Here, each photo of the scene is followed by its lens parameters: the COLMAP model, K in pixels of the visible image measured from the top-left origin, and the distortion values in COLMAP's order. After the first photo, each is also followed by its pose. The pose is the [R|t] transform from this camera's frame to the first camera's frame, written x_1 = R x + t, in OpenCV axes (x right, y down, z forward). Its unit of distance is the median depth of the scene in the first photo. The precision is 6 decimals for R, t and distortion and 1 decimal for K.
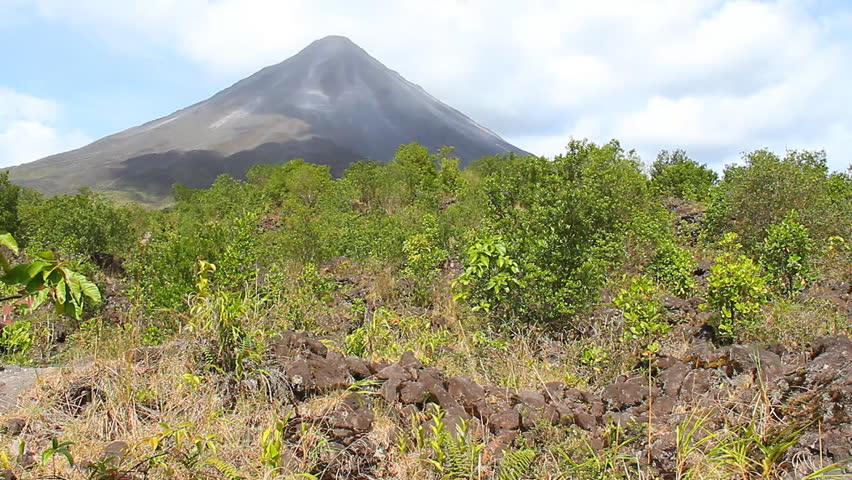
lens RADIAL K [[708.9, 0, 426.0], [0, 708.9, 240.0], [0, 0, 1]] dist [-0.178808, 0.117988]
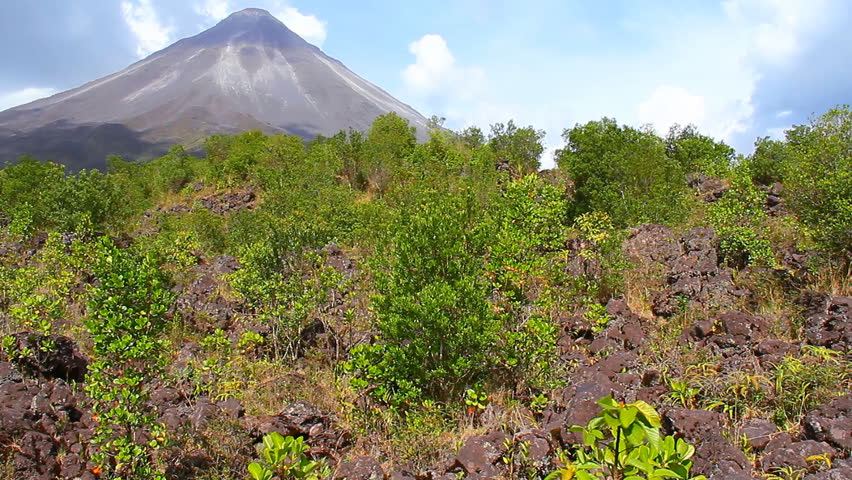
lens RADIAL K [[708.9, 0, 426.0], [0, 708.9, 240.0], [0, 0, 1]] dist [-0.178808, 0.117988]
pose [[0.993128, -0.001050, 0.117027, -0.080644], [-0.002678, 0.999494, 0.031693, 0.001127], [-0.117001, -0.031788, 0.992623, 0.066816]]
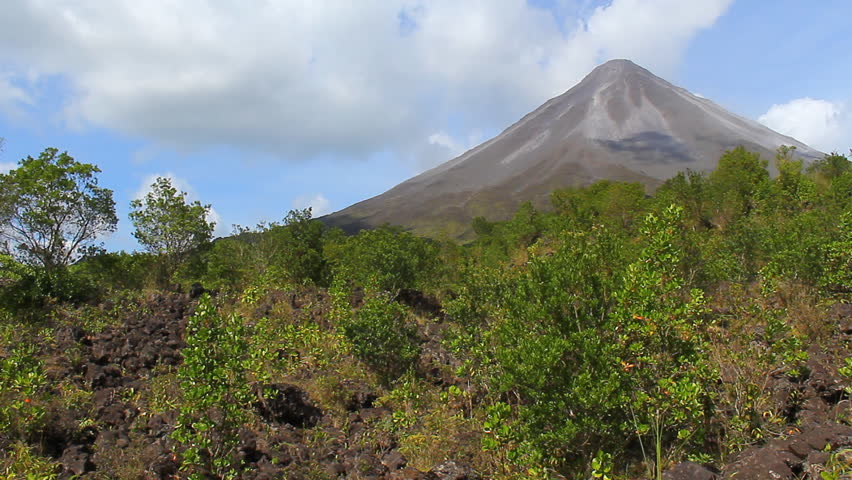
lens RADIAL K [[708.9, 0, 426.0], [0, 708.9, 240.0], [0, 0, 1]] dist [-0.178808, 0.117988]
pose [[0.914259, -0.064616, -0.399944, -0.039273], [0.047346, 0.997476, -0.052924, 0.002065], [0.402355, 0.029451, 0.915010, 0.078753]]
